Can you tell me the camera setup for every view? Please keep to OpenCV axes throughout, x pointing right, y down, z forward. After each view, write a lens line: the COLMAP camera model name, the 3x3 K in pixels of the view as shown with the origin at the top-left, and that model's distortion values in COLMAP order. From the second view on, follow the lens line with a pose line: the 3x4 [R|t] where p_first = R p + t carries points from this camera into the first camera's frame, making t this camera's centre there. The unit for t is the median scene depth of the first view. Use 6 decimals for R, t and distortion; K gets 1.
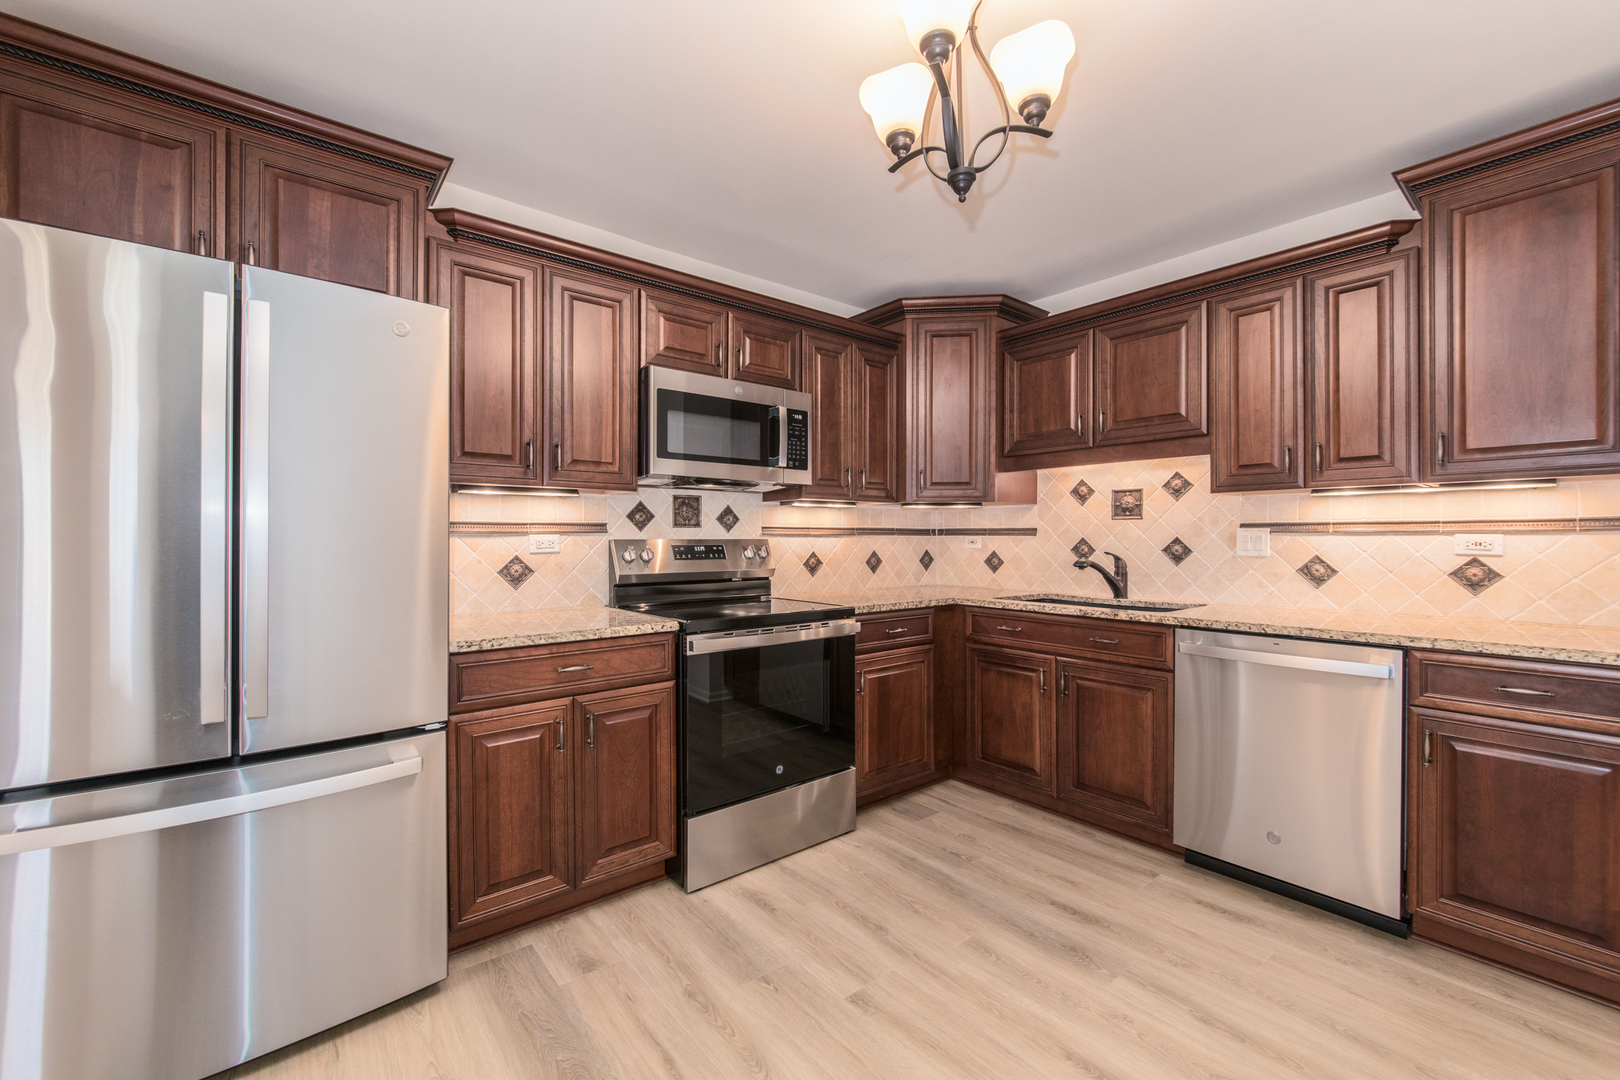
lens RADIAL K [[666.3, 0, 810.0], [0, 666.3, 540.0], [0, 0, 1]] dist [0.011145, -0.000097]
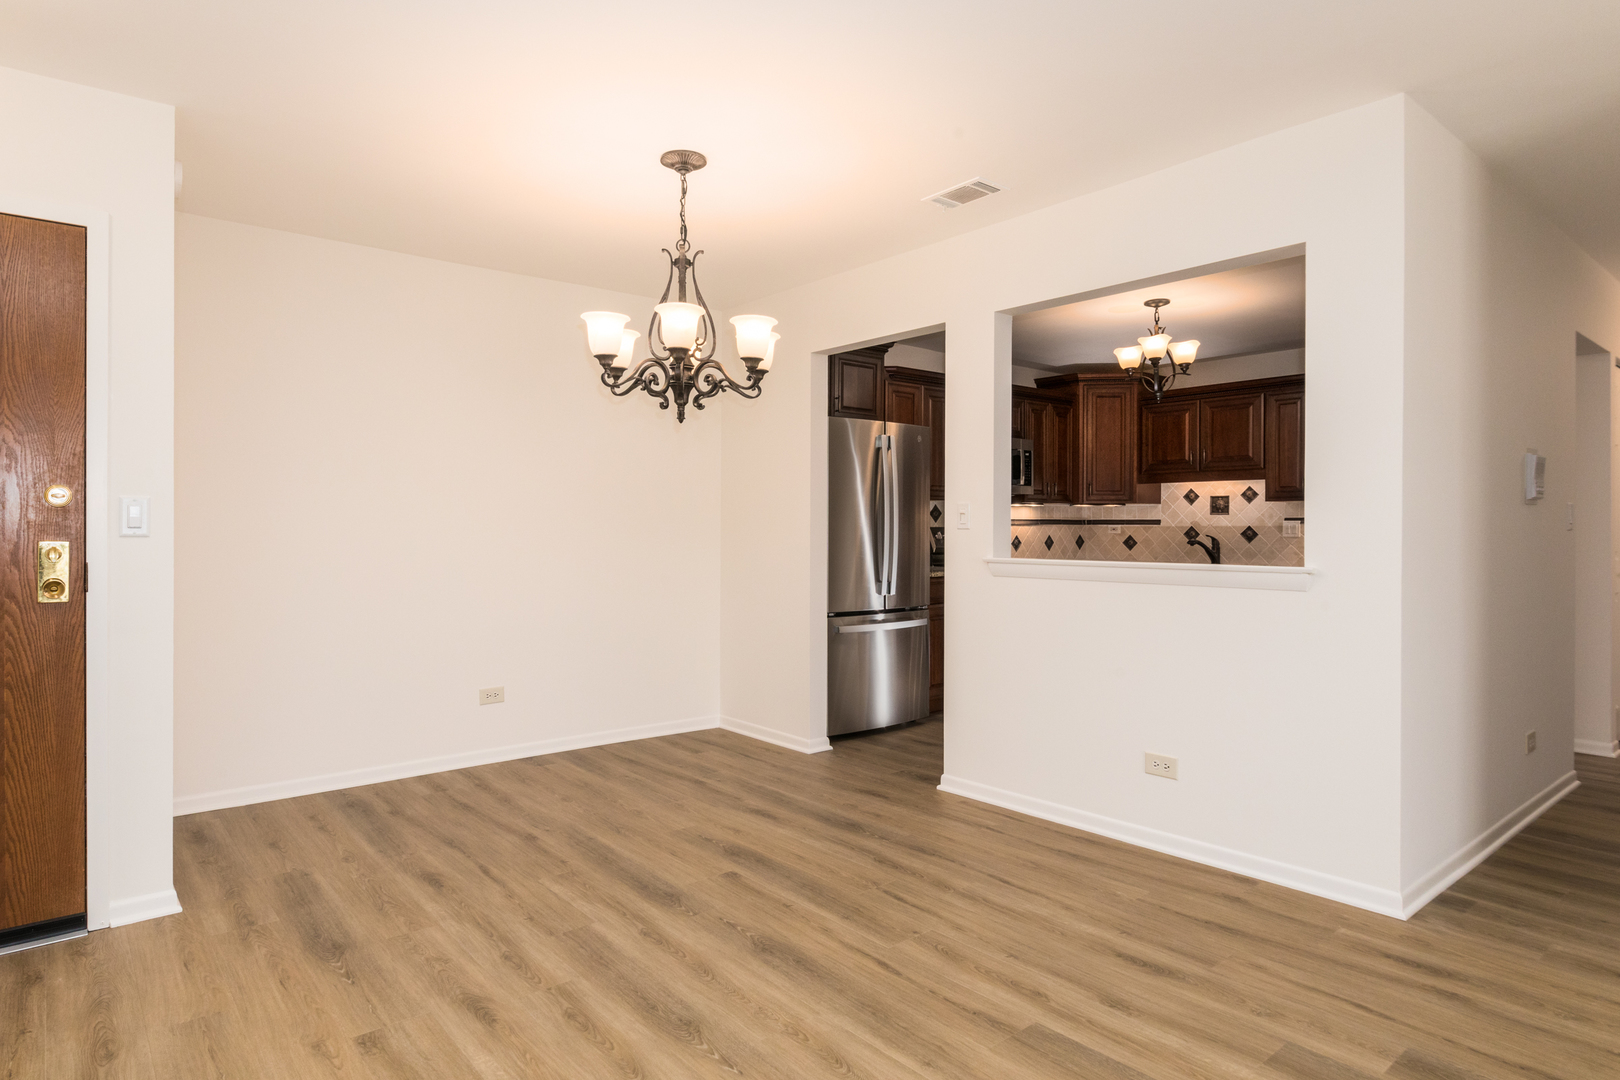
lens RADIAL K [[855.8, 0, 810.0], [0, 855.8, 540.0], [0, 0, 1]] dist [-0.037608, -0.000267]
pose [[0.999999, 0.000711, -0.001253, -0.534546], [-0.000697, 0.999940, 0.010927, 0.008619], [0.001260, -0.010926, 0.999940, -1.097034]]
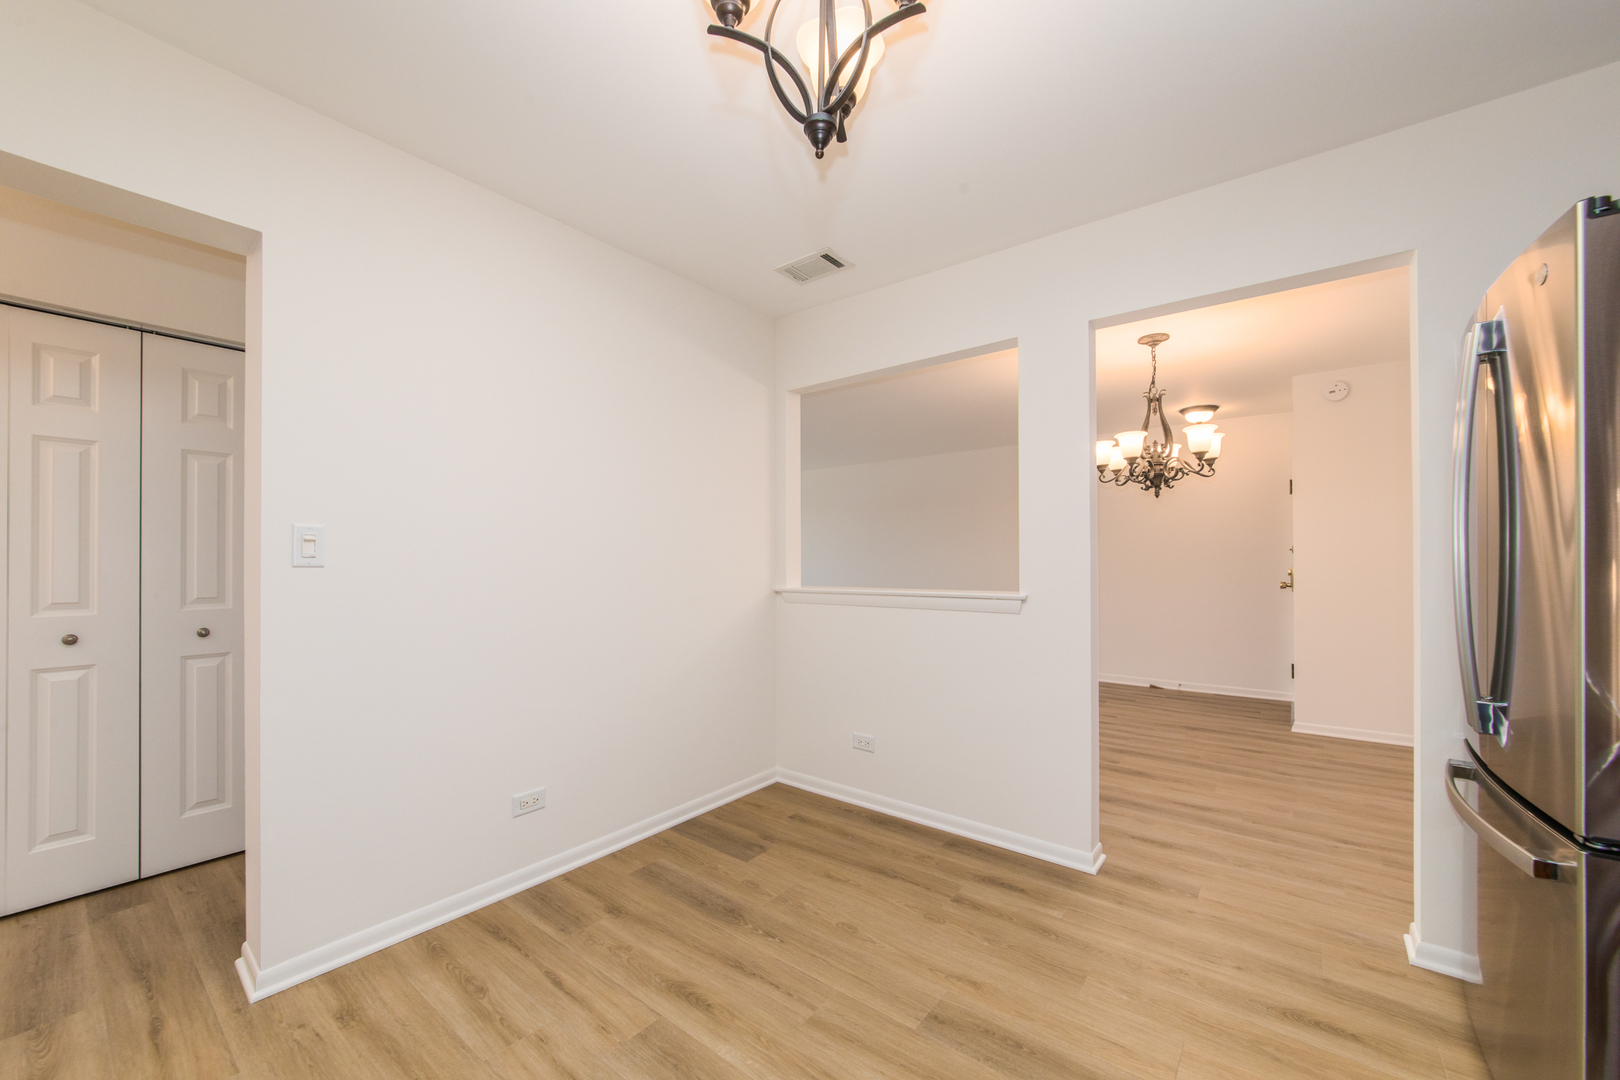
lens RADIAL K [[642.3, 0, 793.6], [0, 642.3, 569.9], [0, 0, 1]] dist [0.000482, 0.000038]
pose [[-0.980236, 0.006415, -0.197730, 0.202573], [0.003933, 0.999909, 0.012942, -0.002923], [0.197795, 0.011909, -0.980171, 0.853395]]
